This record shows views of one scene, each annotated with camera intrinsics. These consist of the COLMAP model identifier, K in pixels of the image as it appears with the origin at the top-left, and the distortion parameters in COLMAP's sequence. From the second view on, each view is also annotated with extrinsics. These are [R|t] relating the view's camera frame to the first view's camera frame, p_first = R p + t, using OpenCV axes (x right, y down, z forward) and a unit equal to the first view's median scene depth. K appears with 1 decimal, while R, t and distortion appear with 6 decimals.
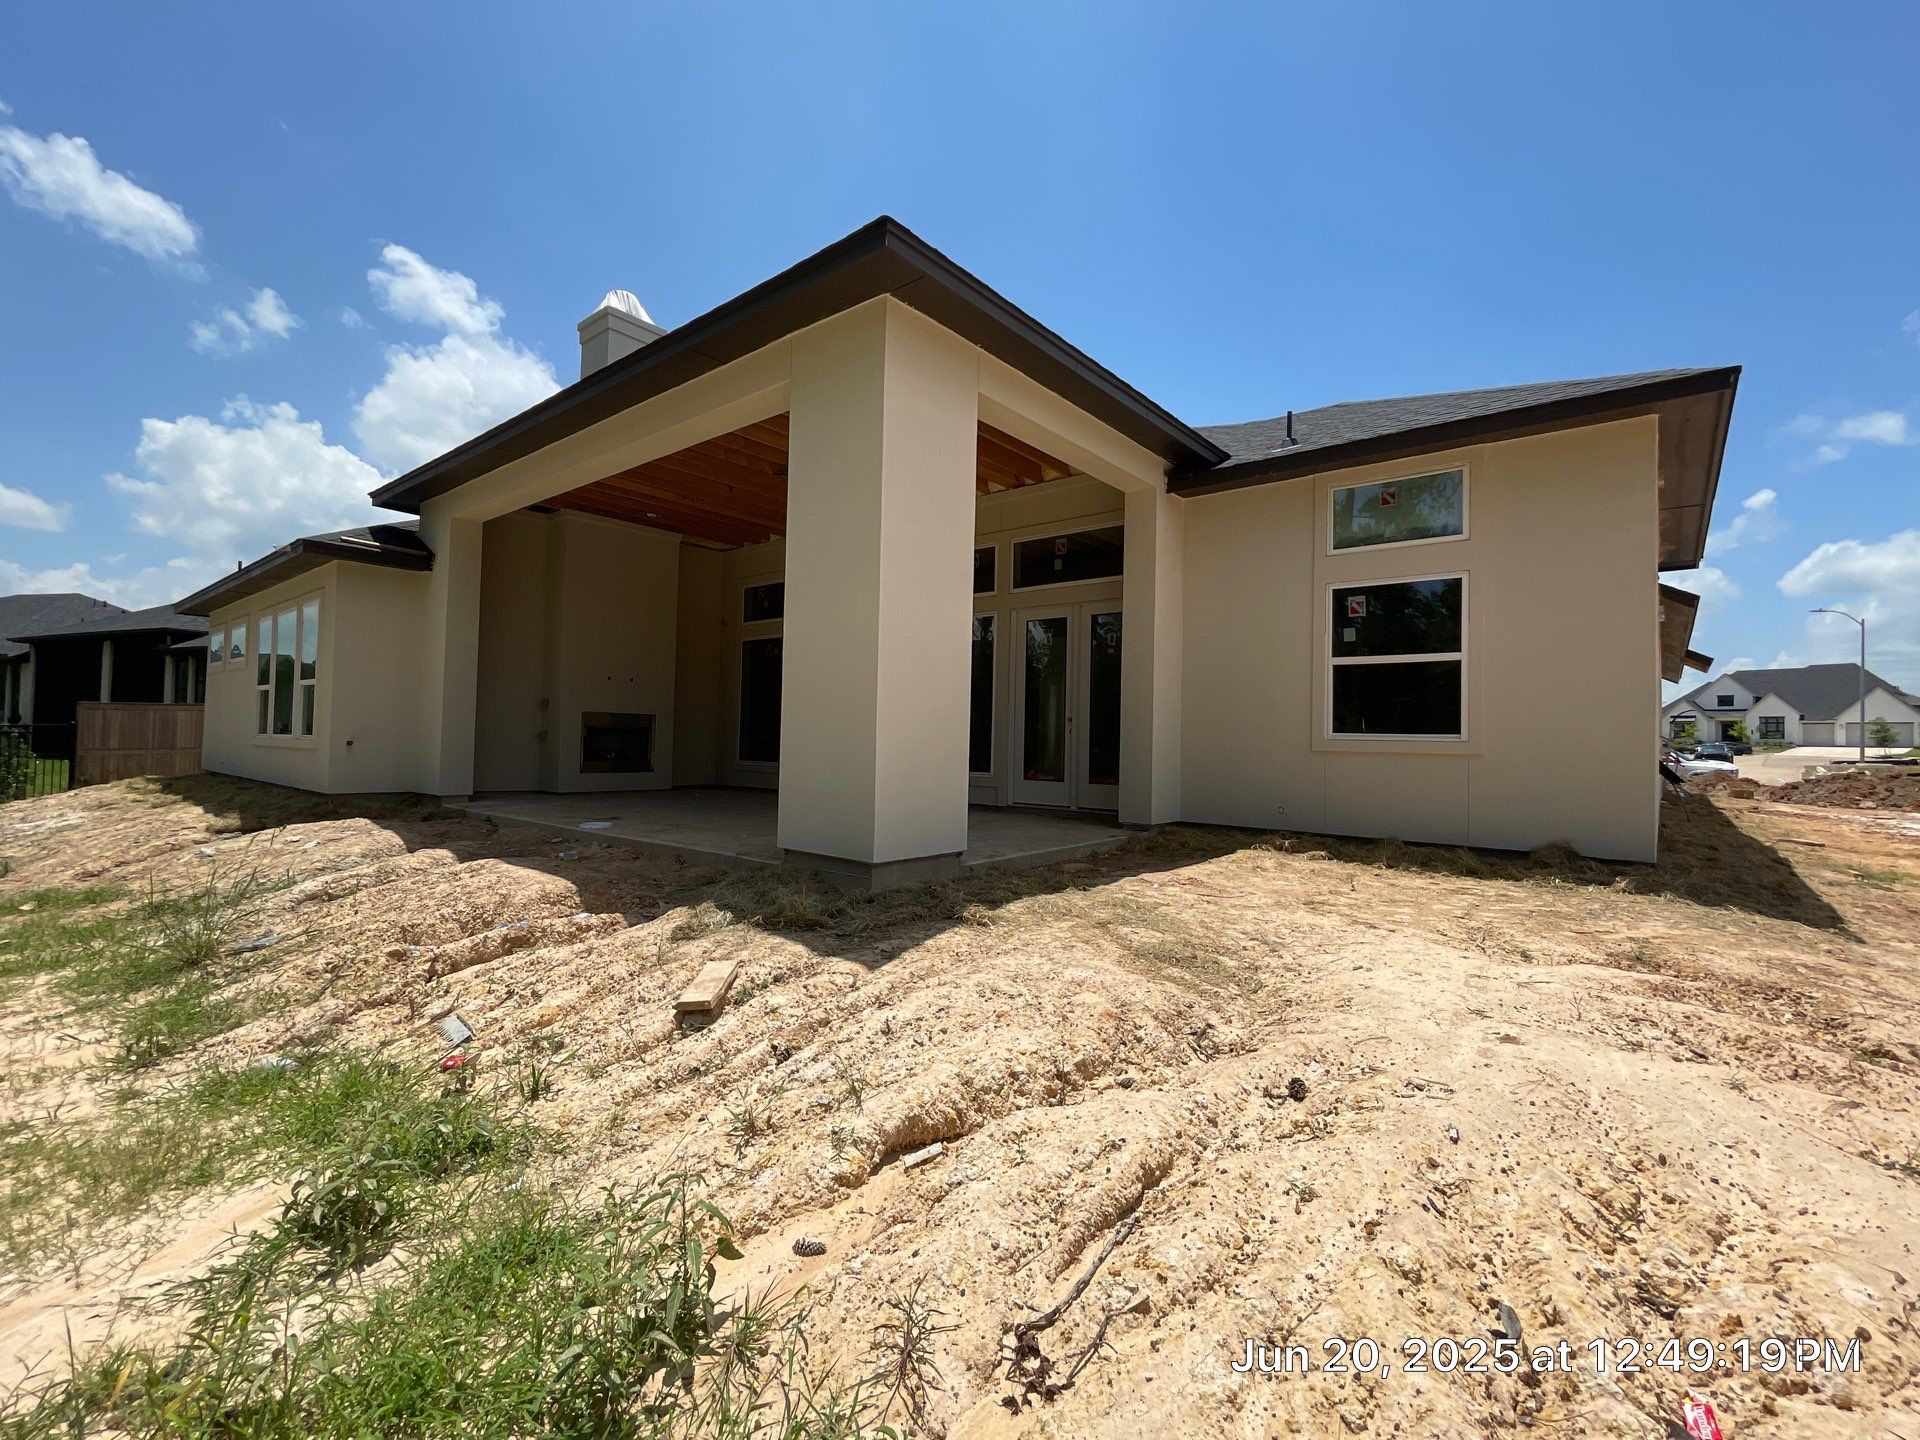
lens RADIAL K [[840.7, 0, 993.3], [0, 840.7, 729.1], [0, 0, 1]] dist [-0.000686, -0.000325]
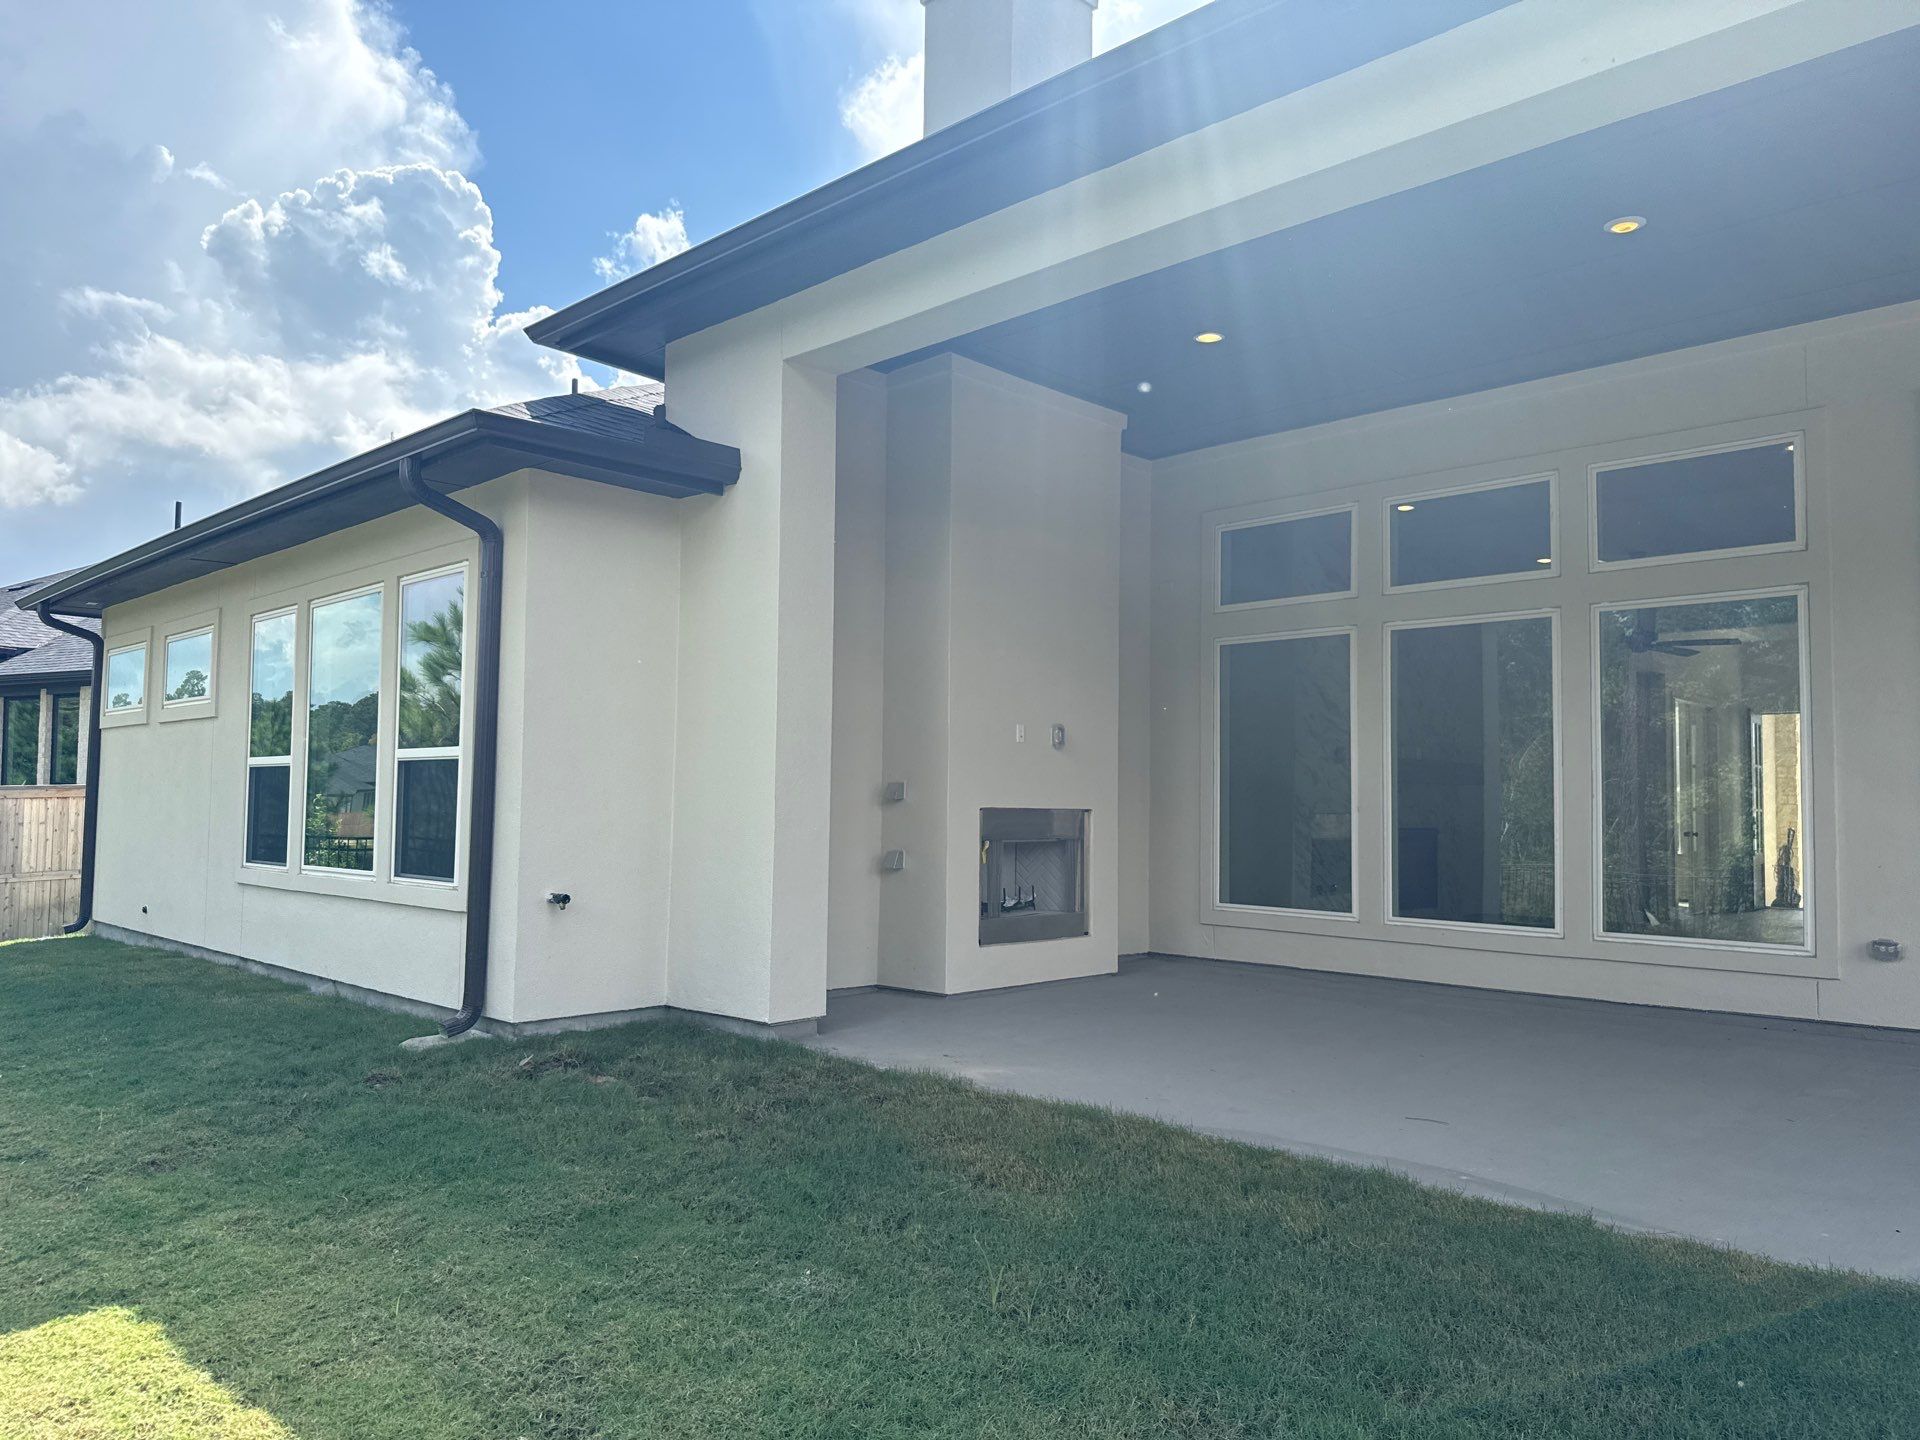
lens RADIAL K [[1299.3, 0, 981.8], [0, 1299.3, 722.5], [0, 0, 1]] dist [0.071337, -0.094529]
pose [[0.996420, -0.015239, -0.083156, -0.417021], [0.011812, 0.999067, -0.041545, -0.036701], [0.083711, 0.040414, 0.995670, 0.311103]]
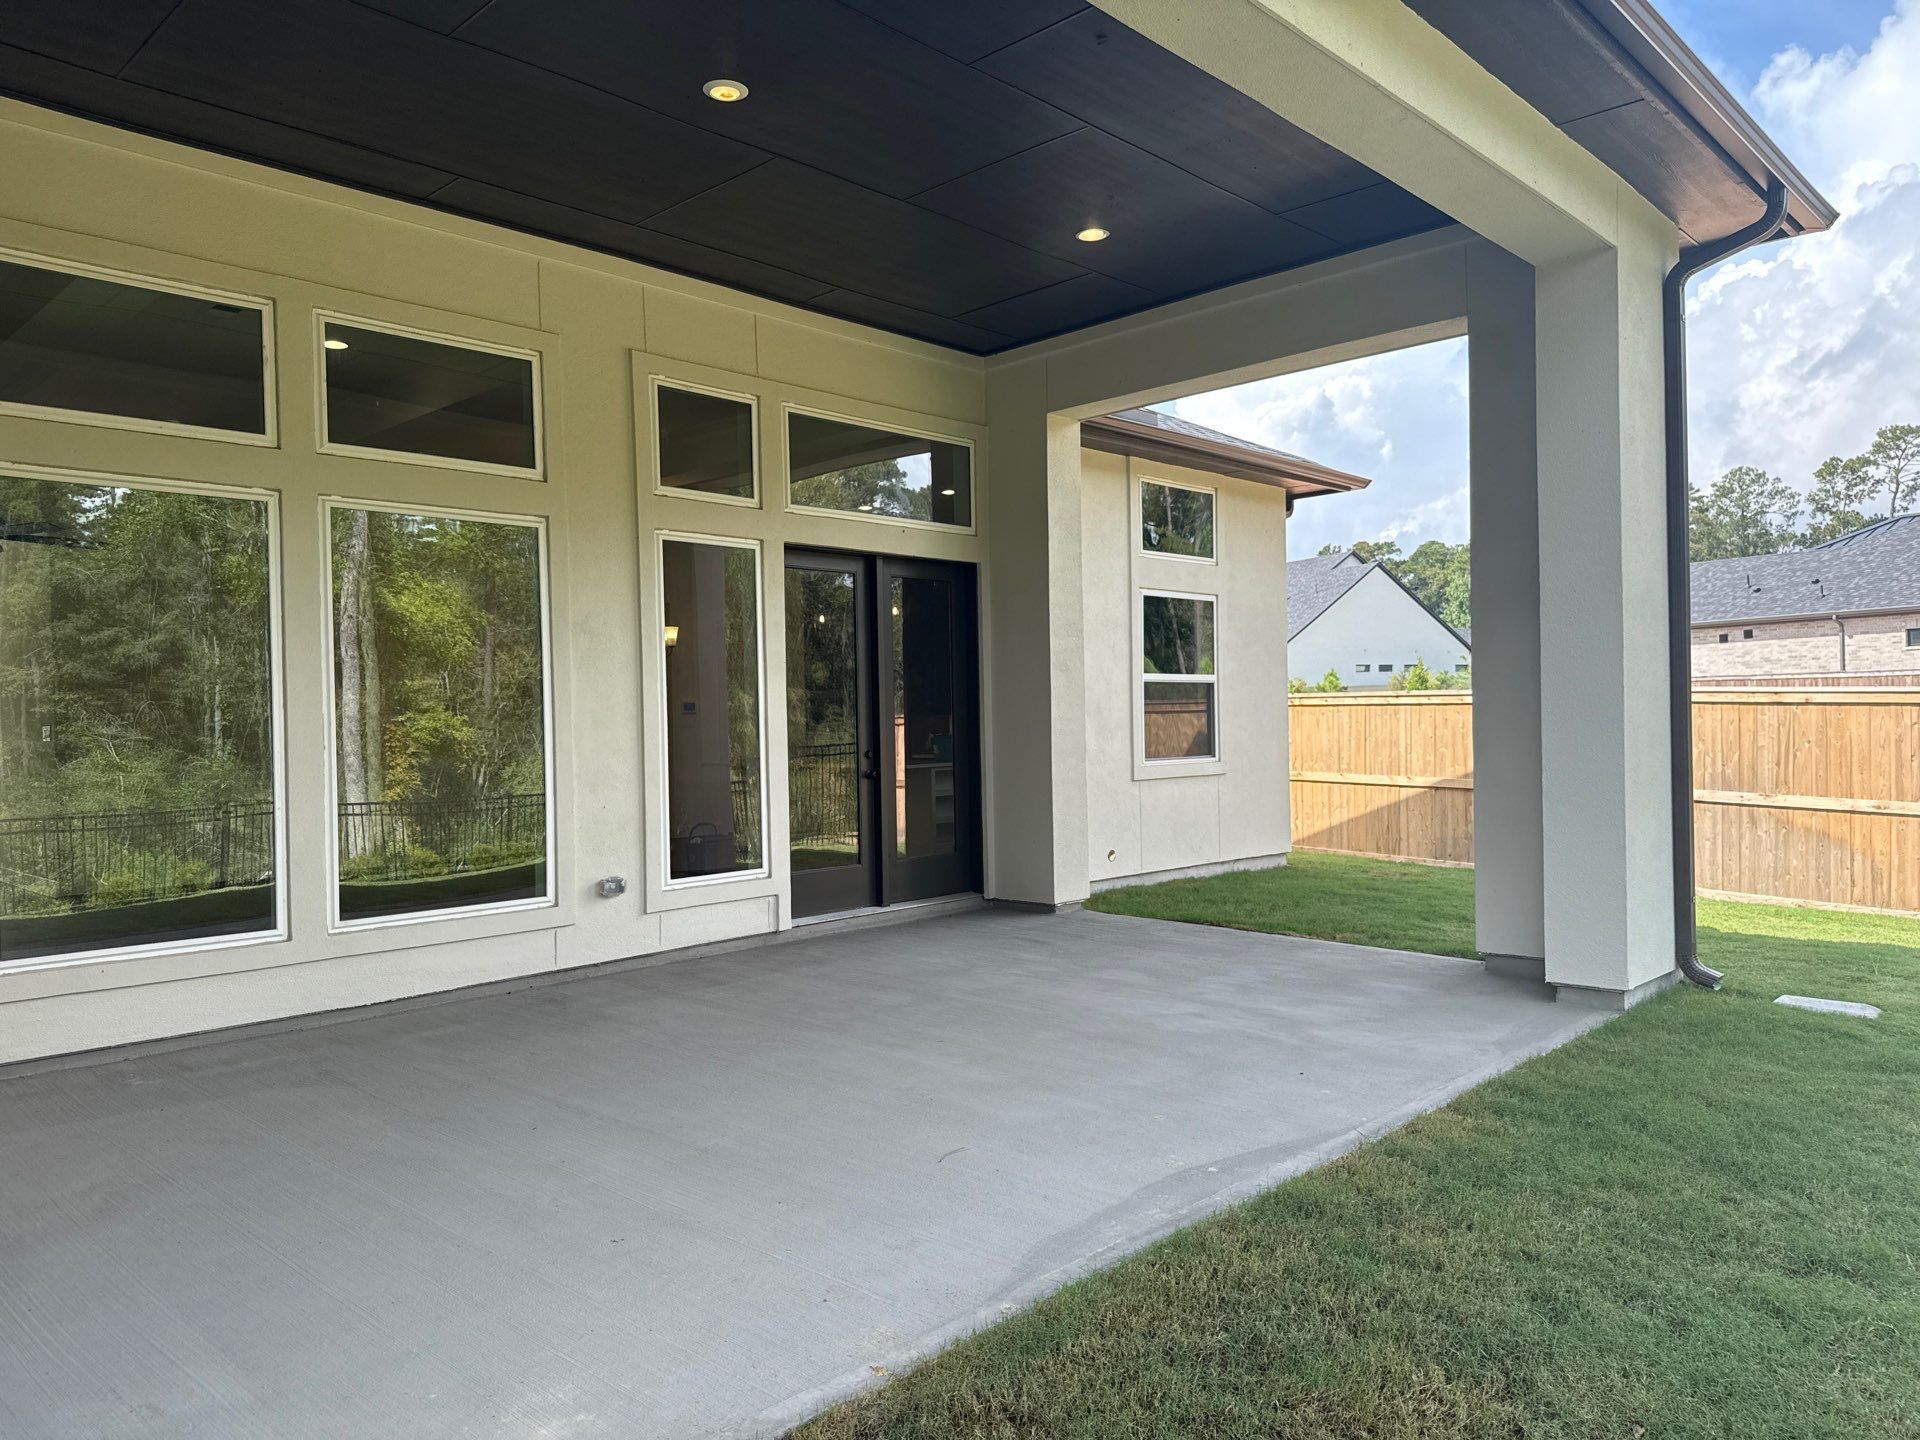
lens RADIAL K [[1299.3, 0, 981.8], [0, 1299.3, 722.5], [0, 0, 1]] dist [0.071337, -0.094529]
pose [[0.039660, -0.038816, 0.998459, -0.655427], [-0.008466, 0.999196, 0.039181, -0.055867], [-0.999177, -0.010007, 0.039300, 0.726268]]
